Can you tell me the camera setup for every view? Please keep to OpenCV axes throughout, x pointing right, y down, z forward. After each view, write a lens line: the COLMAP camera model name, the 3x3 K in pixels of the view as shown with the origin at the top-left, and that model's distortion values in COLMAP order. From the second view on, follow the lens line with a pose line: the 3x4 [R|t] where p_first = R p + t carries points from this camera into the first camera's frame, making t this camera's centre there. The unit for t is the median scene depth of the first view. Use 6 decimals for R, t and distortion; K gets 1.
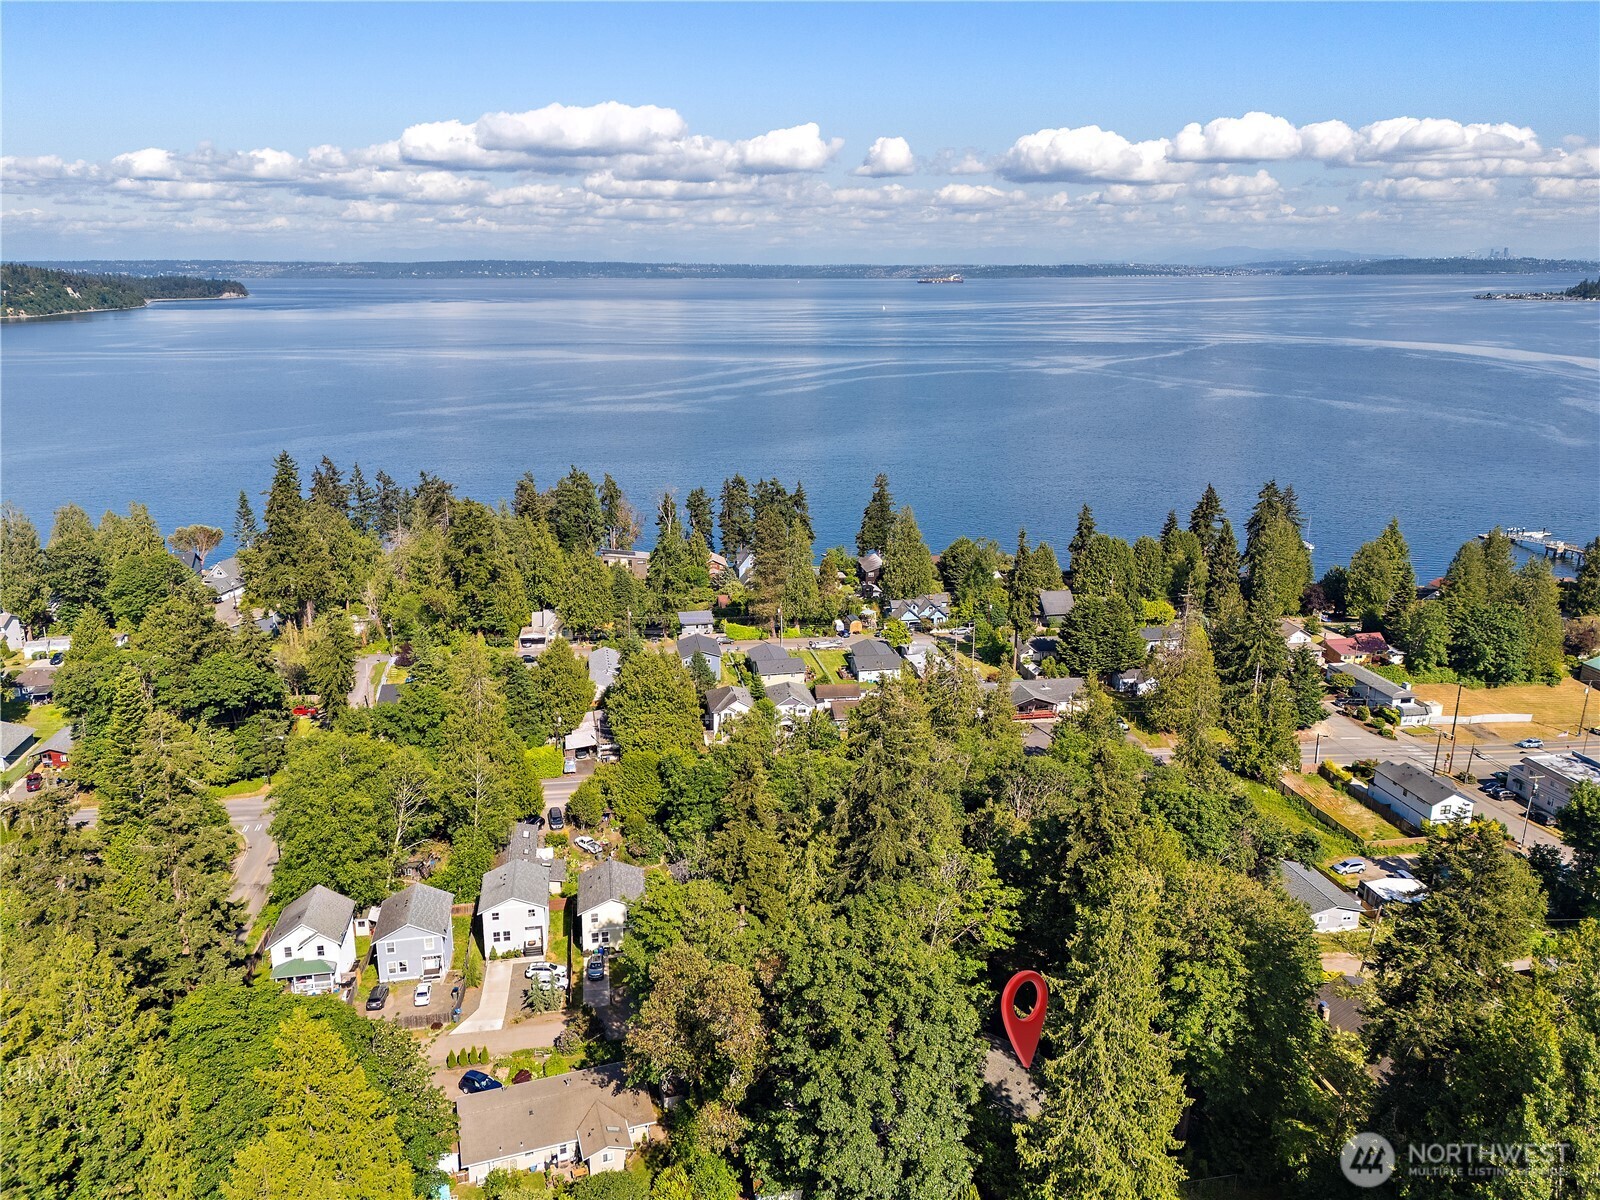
lens RADIAL K [[1161.0, 0, 800.6], [0, 1161.0, 605.9], [0, 0, 1]] dist [0.073029, -0.081865]
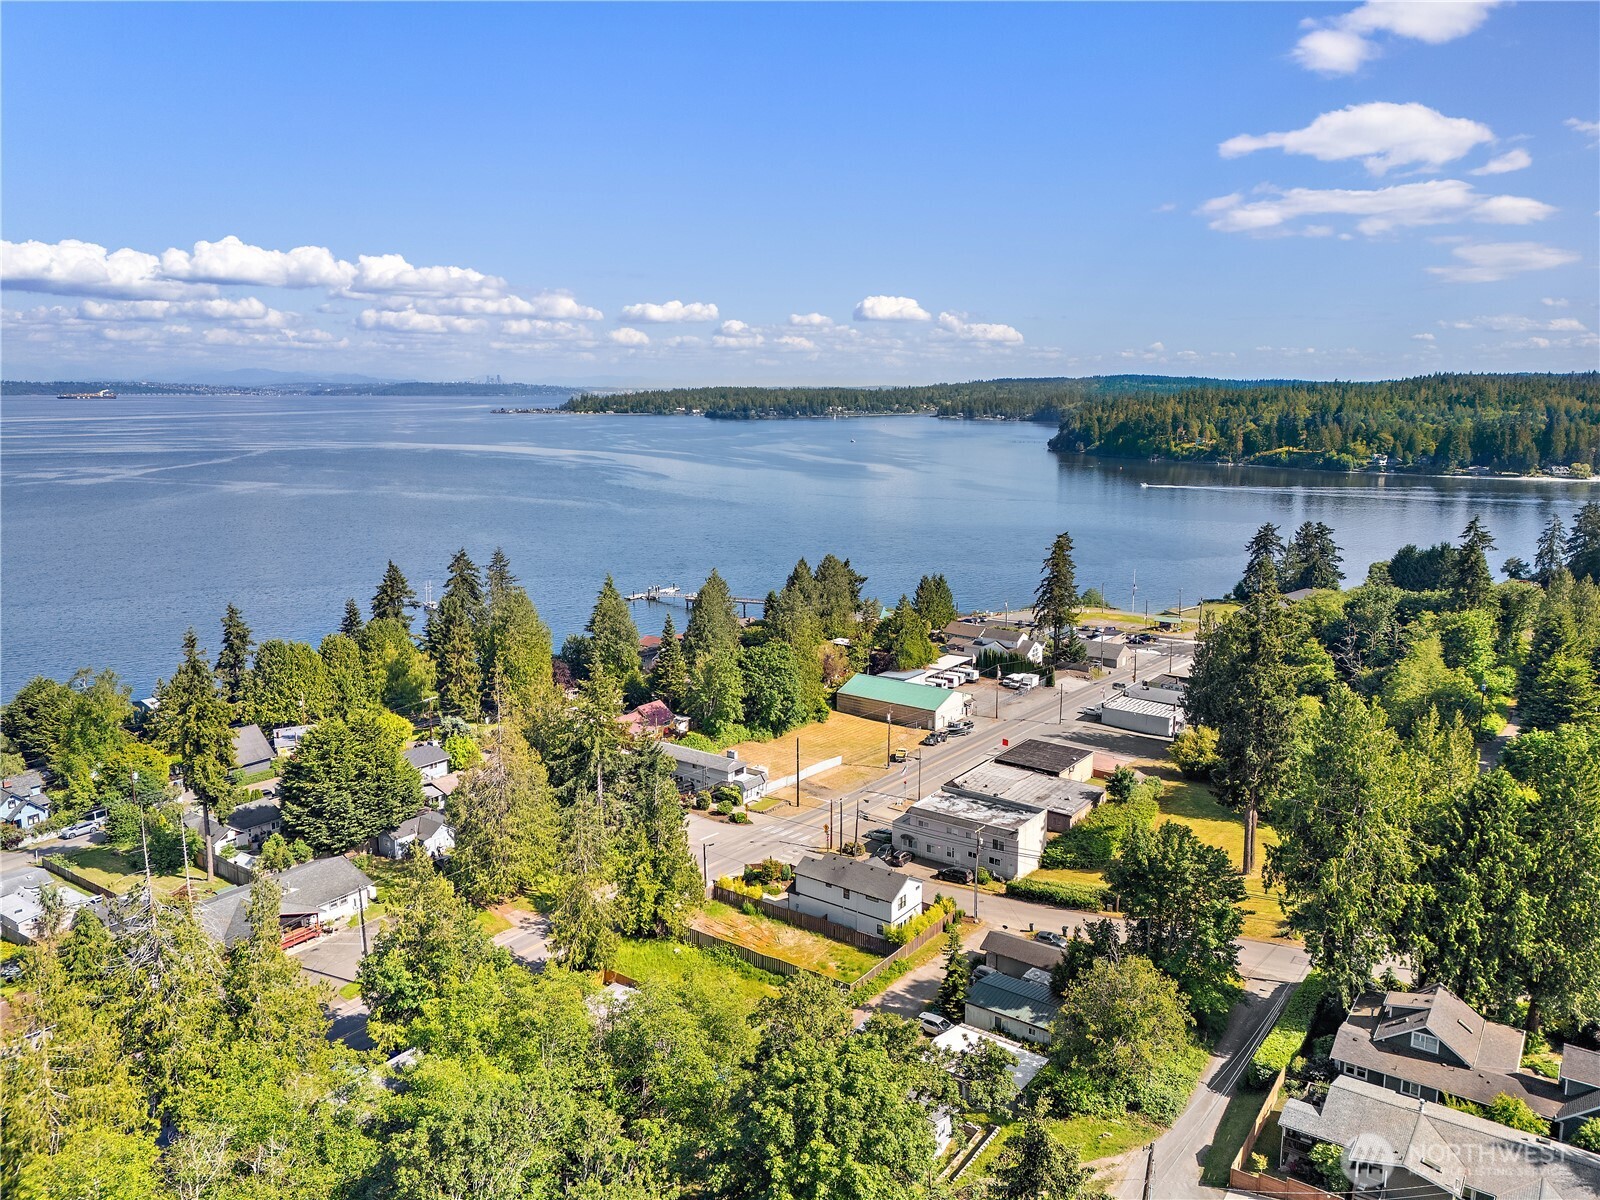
lens RADIAL K [[1161.0, 0, 800.6], [0, 1161.0, 605.9], [0, 0, 1]] dist [0.073029, -0.081865]
pose [[0.721939, -0.127301, 0.680146, 0.012366], [0.191851, 0.981221, -0.019988, -0.008132], [-0.664829, 0.144917, 0.732804, 0.356603]]
